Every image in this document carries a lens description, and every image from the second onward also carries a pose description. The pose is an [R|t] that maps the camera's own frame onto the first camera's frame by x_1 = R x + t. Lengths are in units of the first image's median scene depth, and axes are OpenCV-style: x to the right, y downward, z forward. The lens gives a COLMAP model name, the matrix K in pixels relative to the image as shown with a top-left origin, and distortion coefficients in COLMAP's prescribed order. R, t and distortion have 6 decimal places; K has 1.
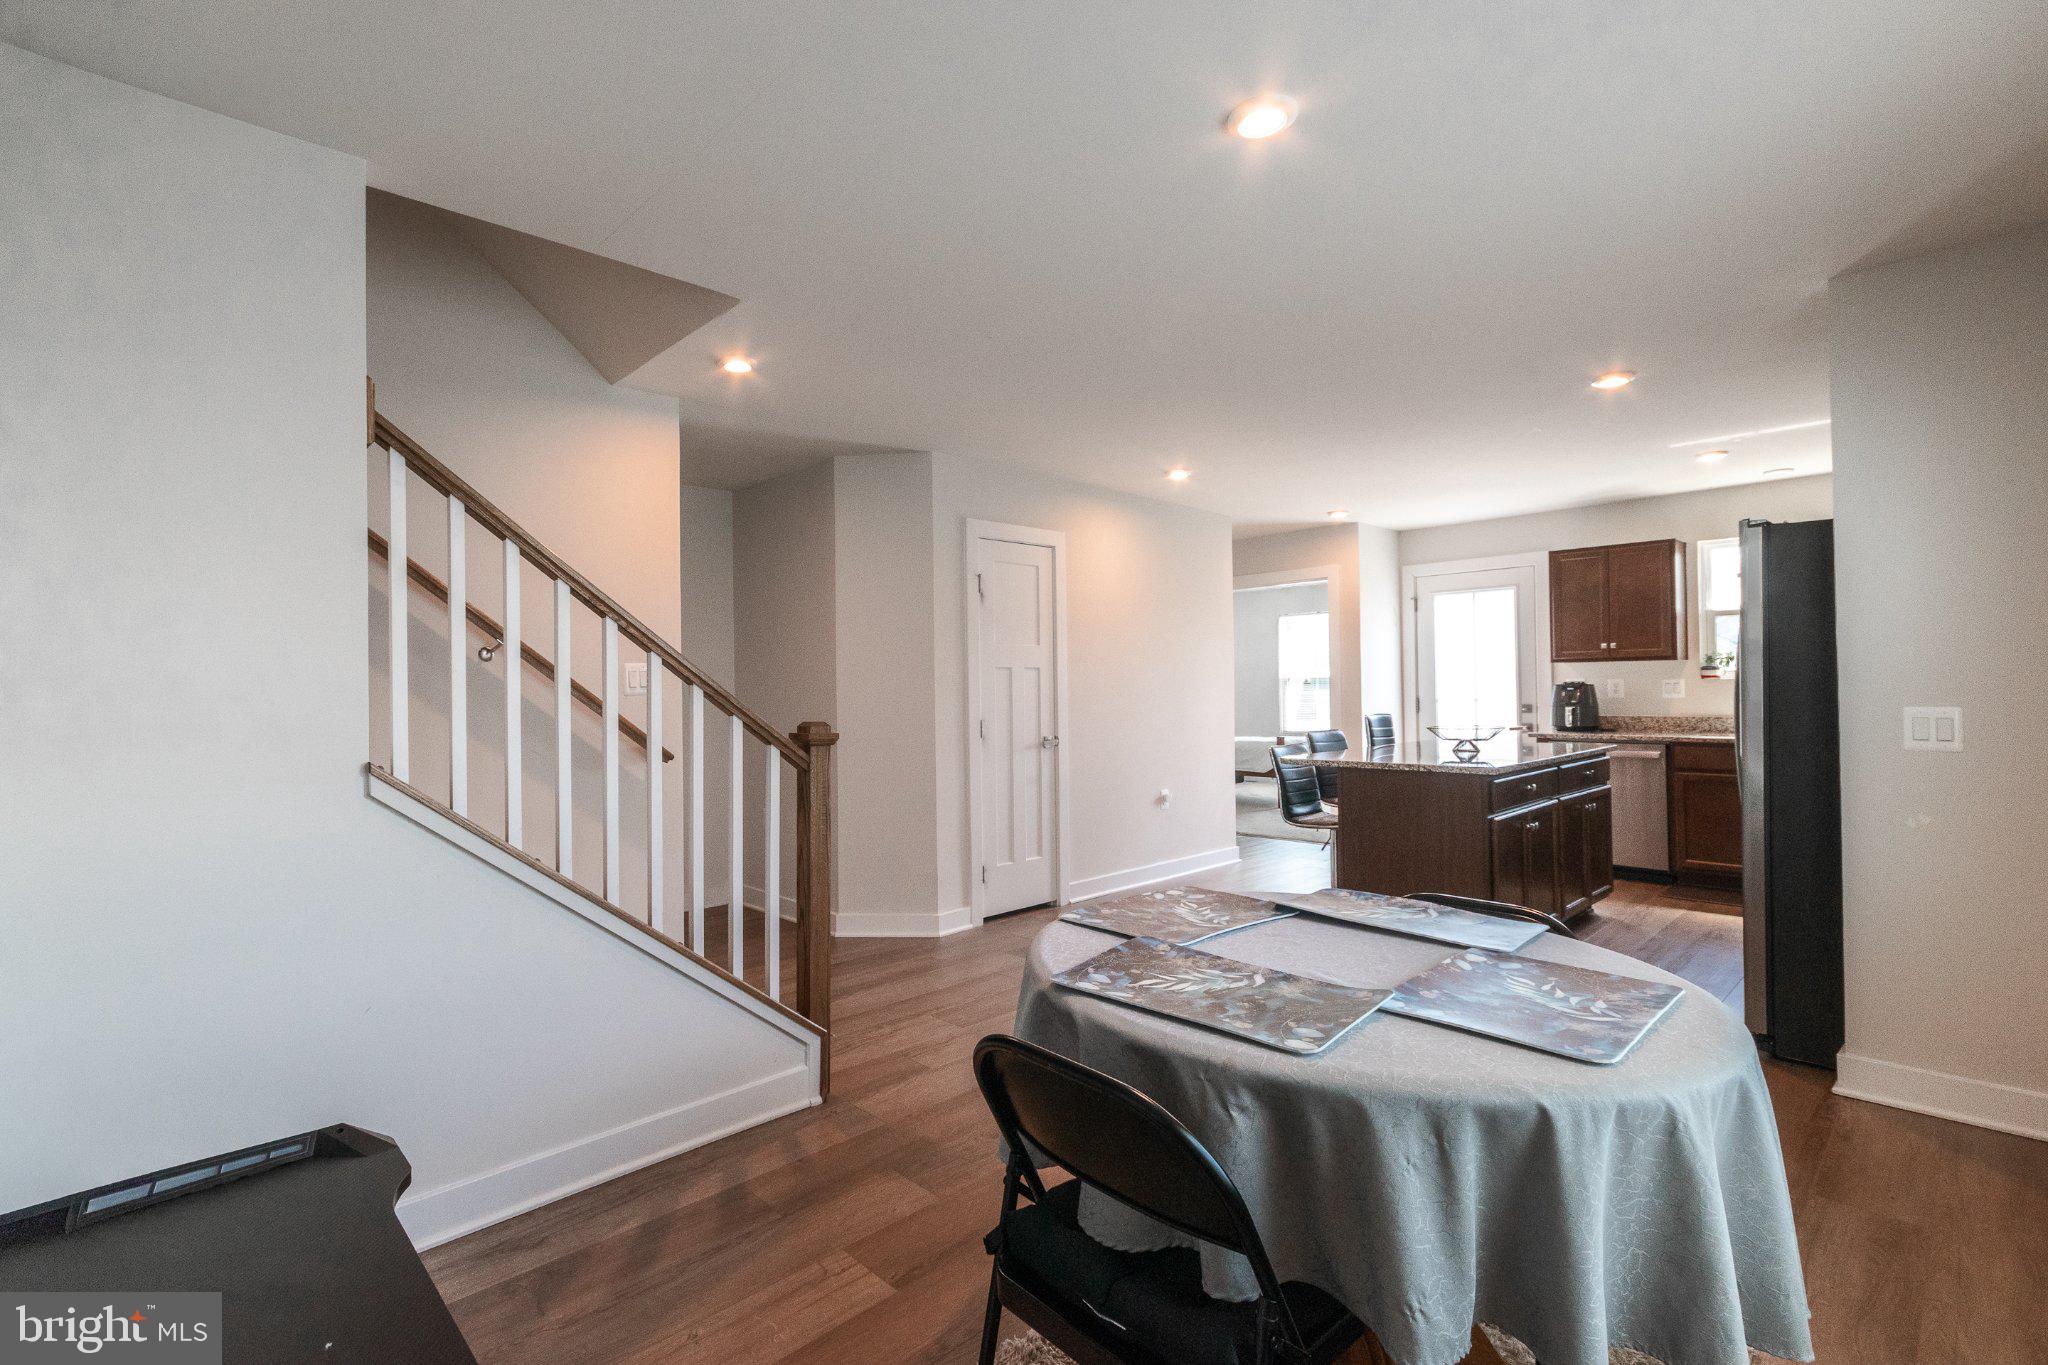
lens RADIAL K [[905.6, 0, 935.6], [0, 905.6, 682.3], [0, 0, 1]] dist [0.005931, -0.001197]
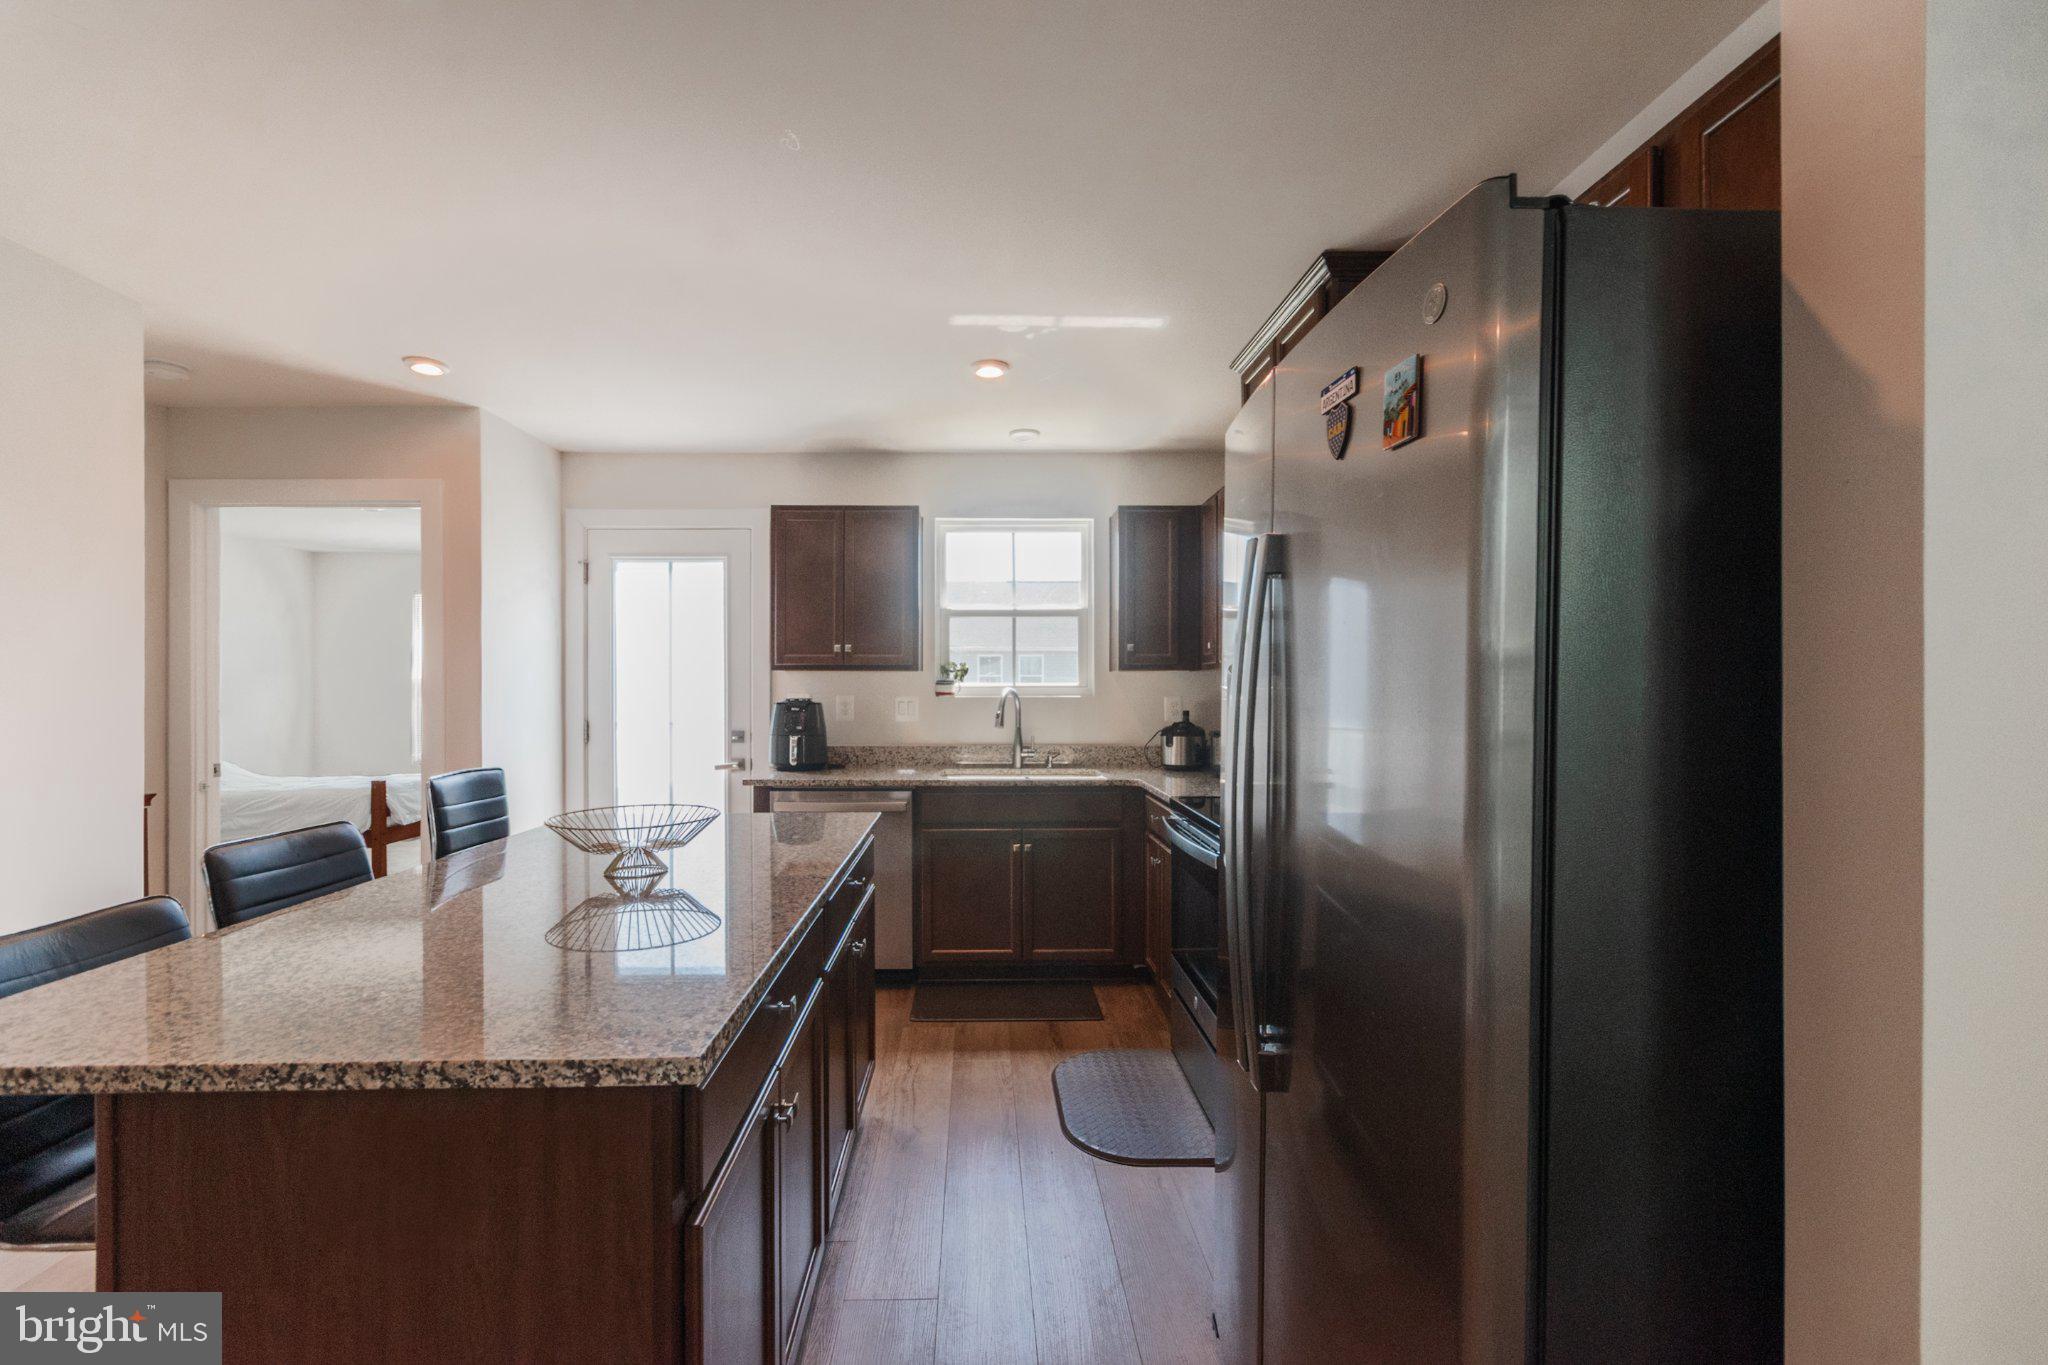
lens RADIAL K [[905.6, 0, 994.6], [0, 905.6, 688.2], [0, 0, 1]] dist [0.005931, -0.001197]
pose [[0.647390, 0.013271, 0.762044, 0.290272], [-0.014567, 0.999881, -0.005038, -0.007660], [-0.762020, -0.007839, 0.647506, 0.466076]]
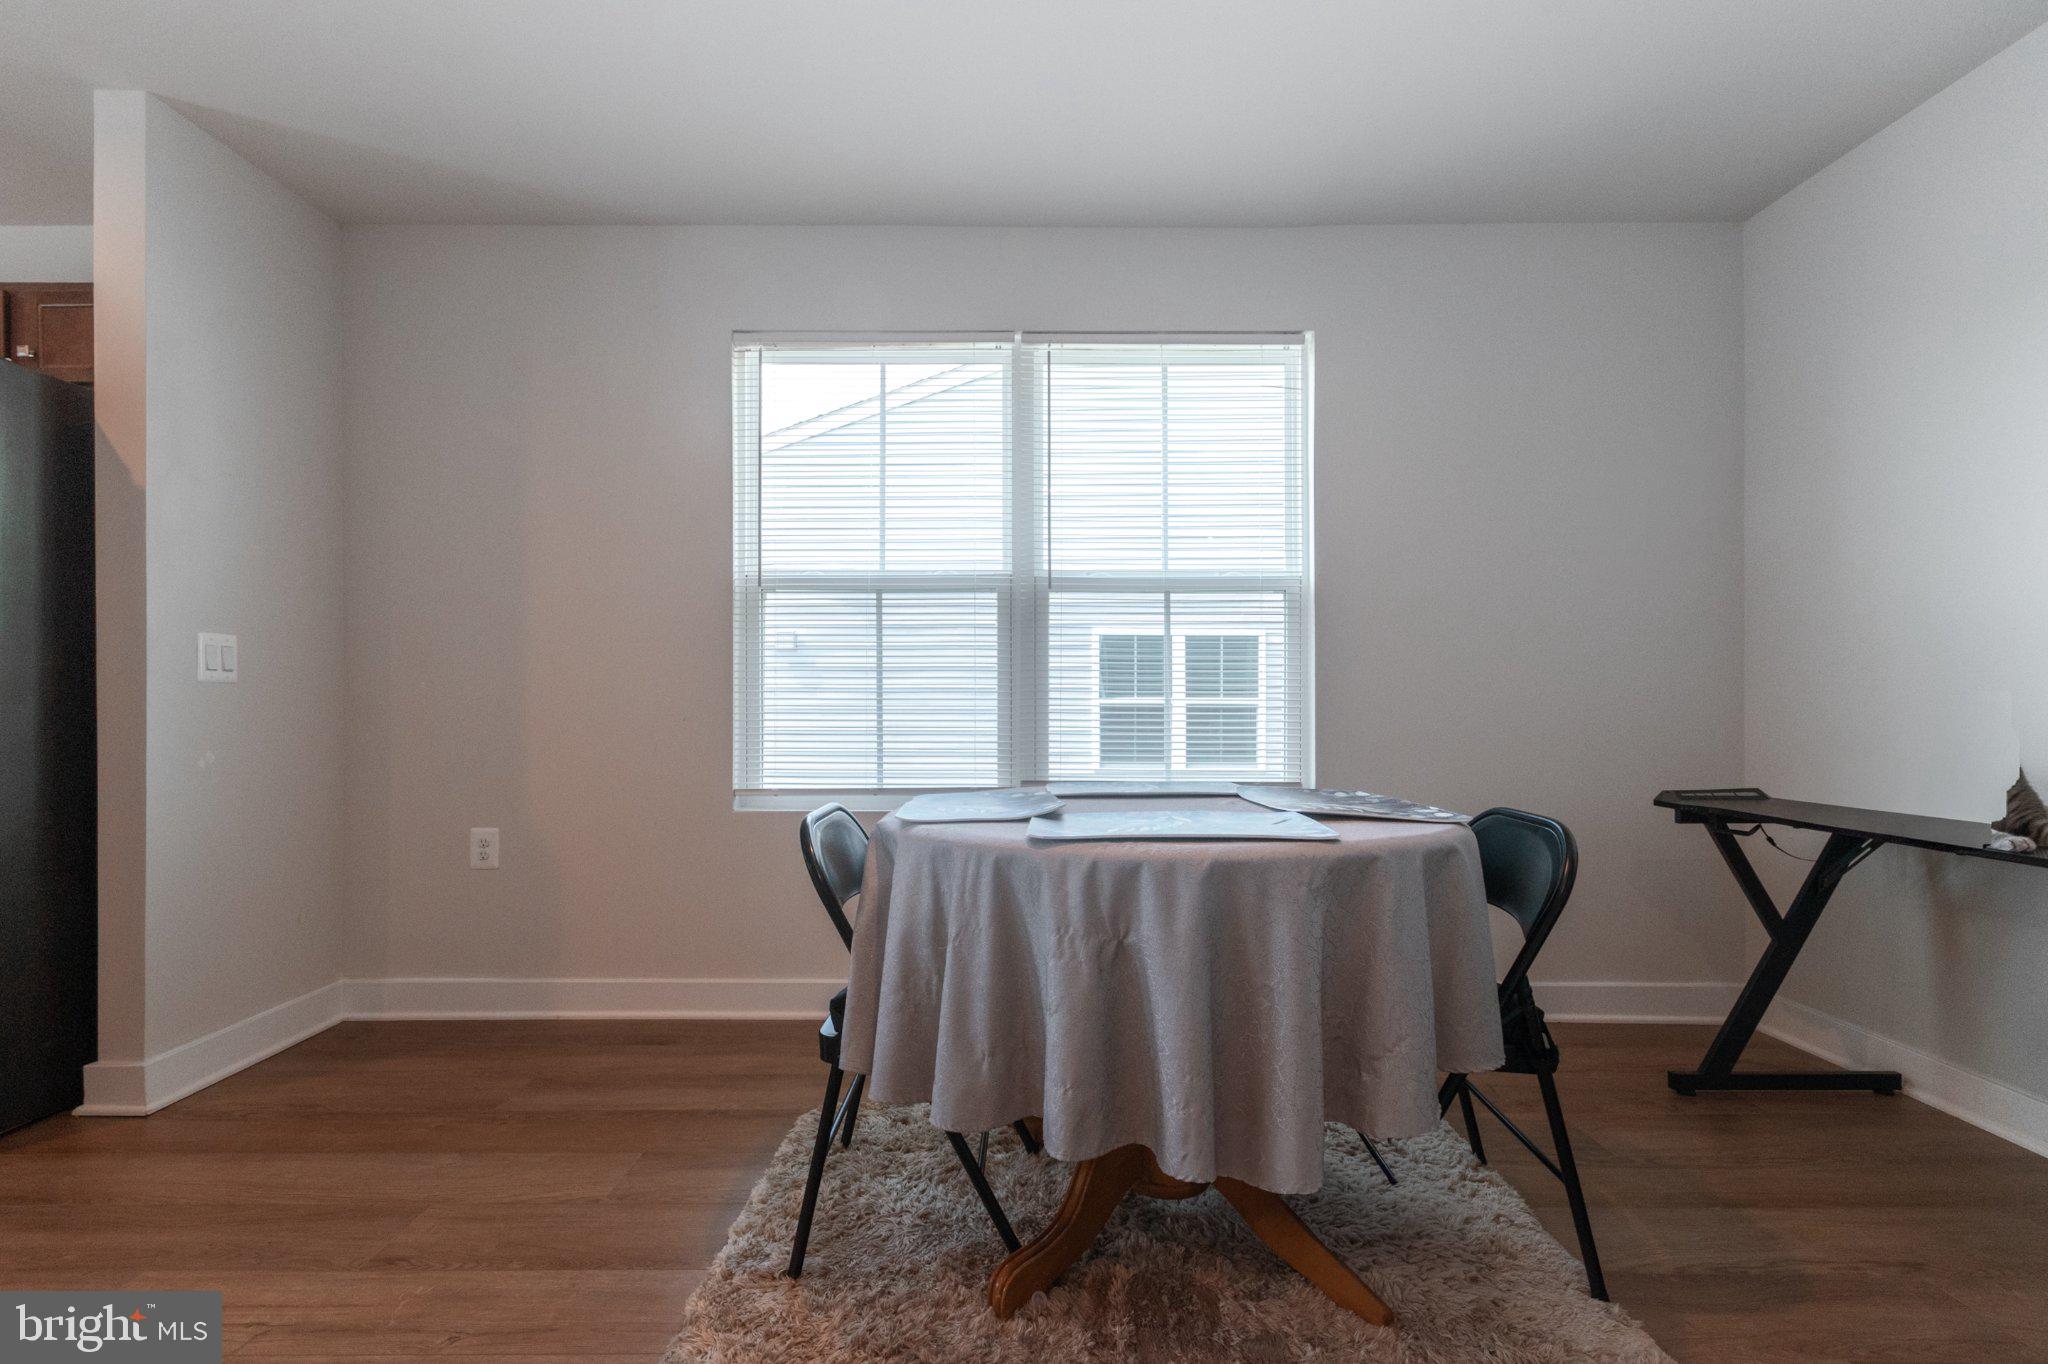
lens RADIAL K [[905.6, 0, 1022.4], [0, 905.6, 704.8], [0, 0, 1]] dist [0.005931, -0.001197]
pose [[-0.735458, 0.011750, 0.677468, -0.054244], [0.008834, 0.999931, -0.007753, 0.048294], [-0.677512, 0.000282, -0.735511, 0.480130]]
